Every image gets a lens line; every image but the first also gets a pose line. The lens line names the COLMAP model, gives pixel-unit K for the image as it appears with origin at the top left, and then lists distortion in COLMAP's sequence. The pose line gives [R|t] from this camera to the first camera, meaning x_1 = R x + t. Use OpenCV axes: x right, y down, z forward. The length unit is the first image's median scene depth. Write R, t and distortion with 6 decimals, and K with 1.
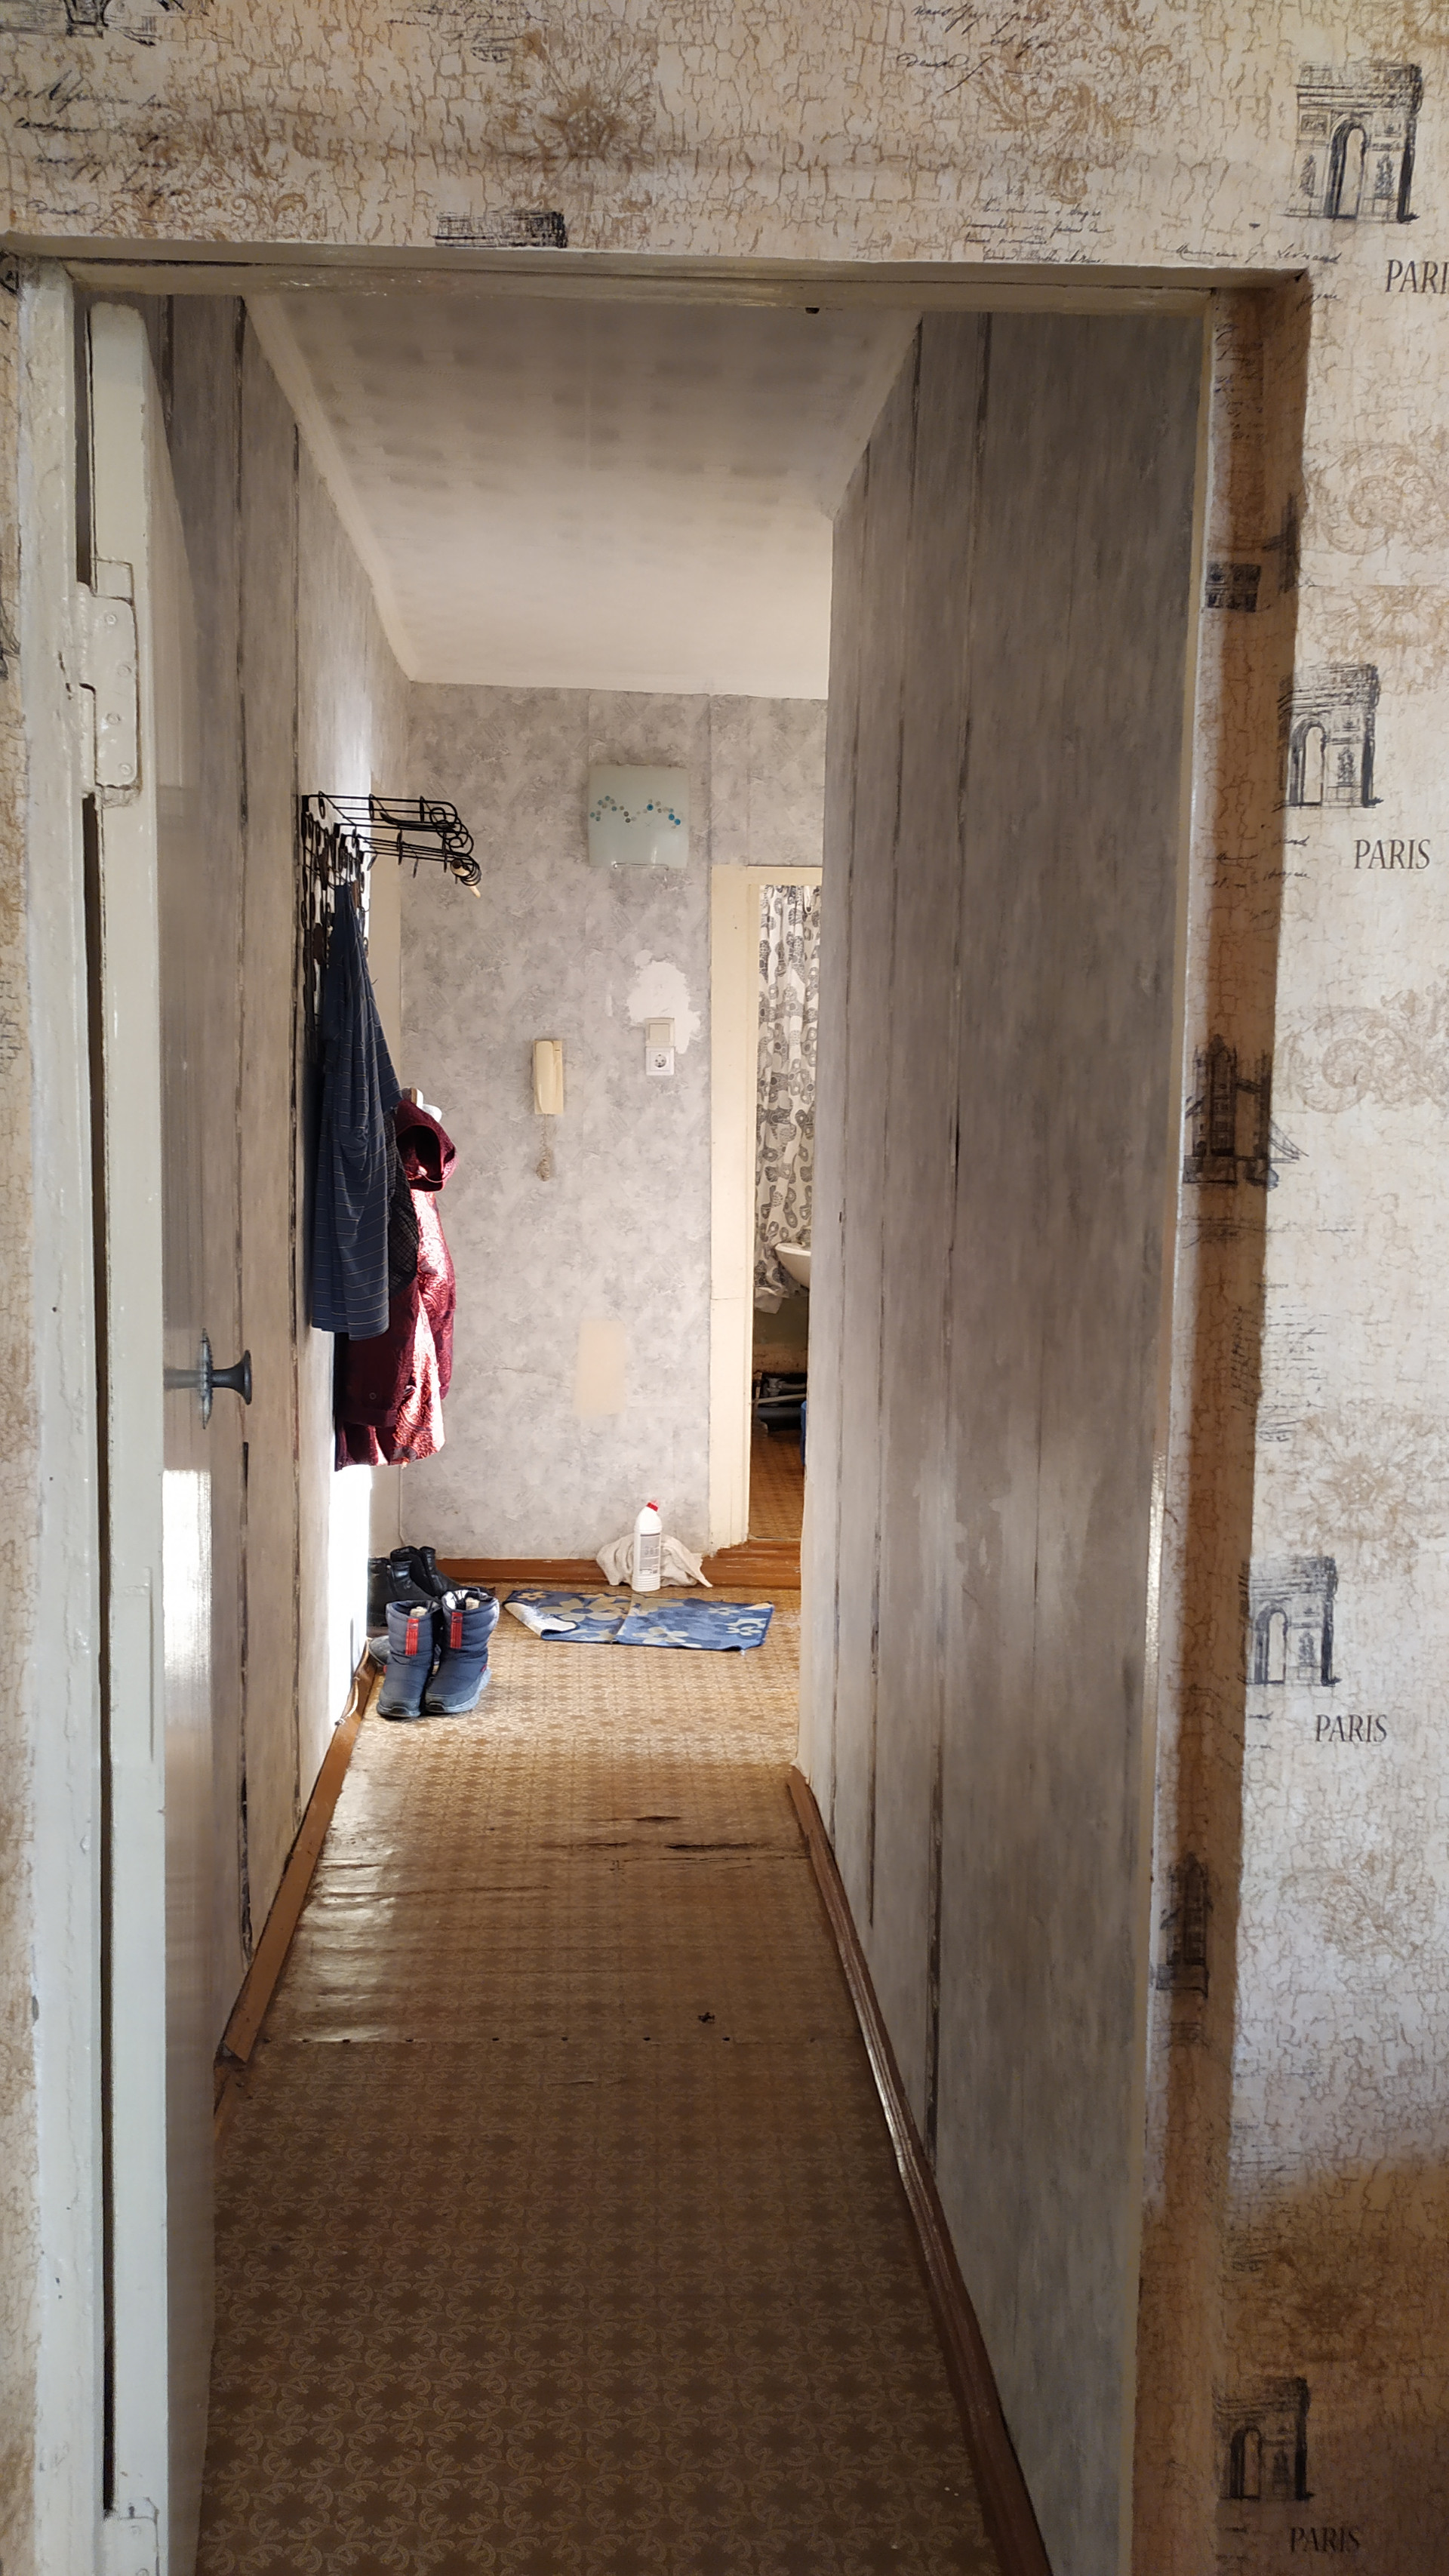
lens RADIAL K [[1938.4, 0, 683.6], [0, 1938.4, 1290.7], [0, 0, 1]] dist [0.044546, -0.048161]
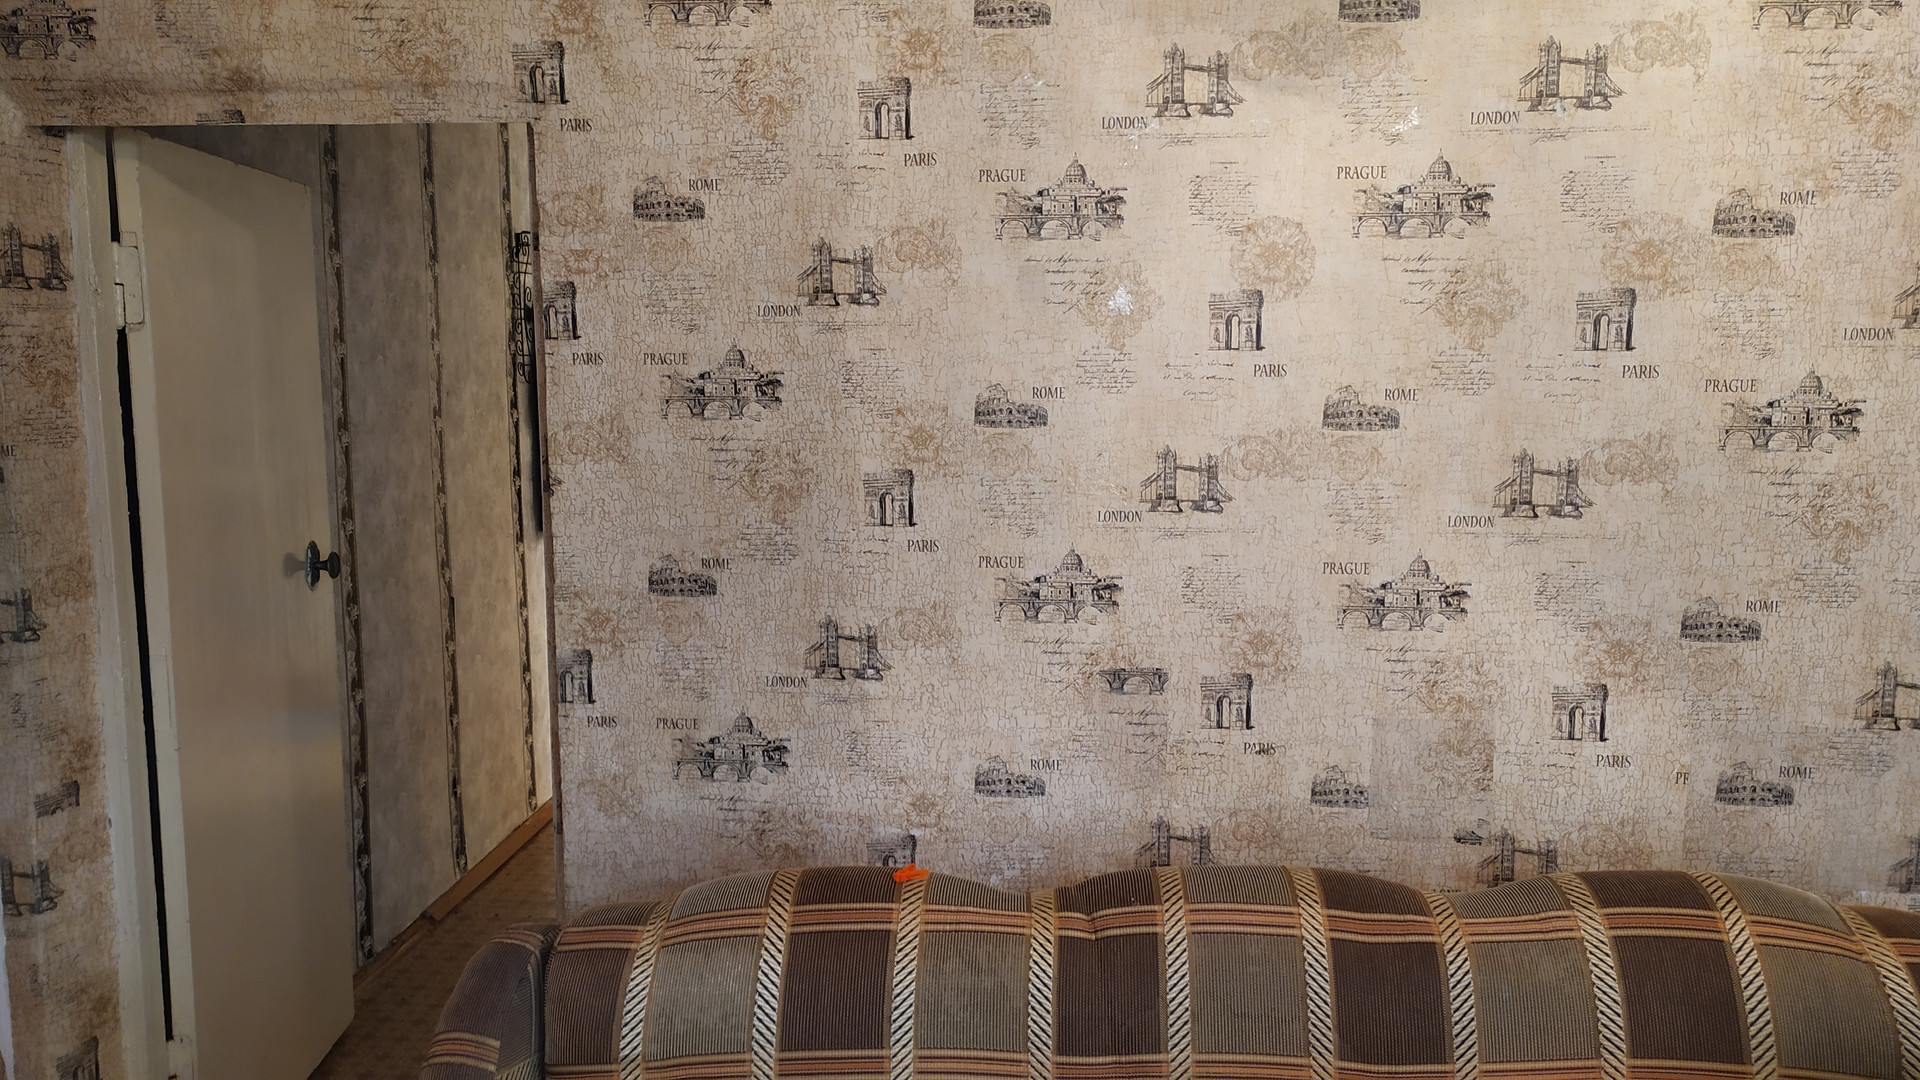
lens RADIAL K [[1444.8, 0, 958.4], [0, 1444.8, 551.6], [0, 0, 1]] dist [0.044546, -0.048161]
pose [[0.990032, 0.009779, -0.140503, 1.082993], [-0.003677, 0.999041, 0.043619, -0.066179], [0.140795, -0.042667, 0.989119, -0.726214]]
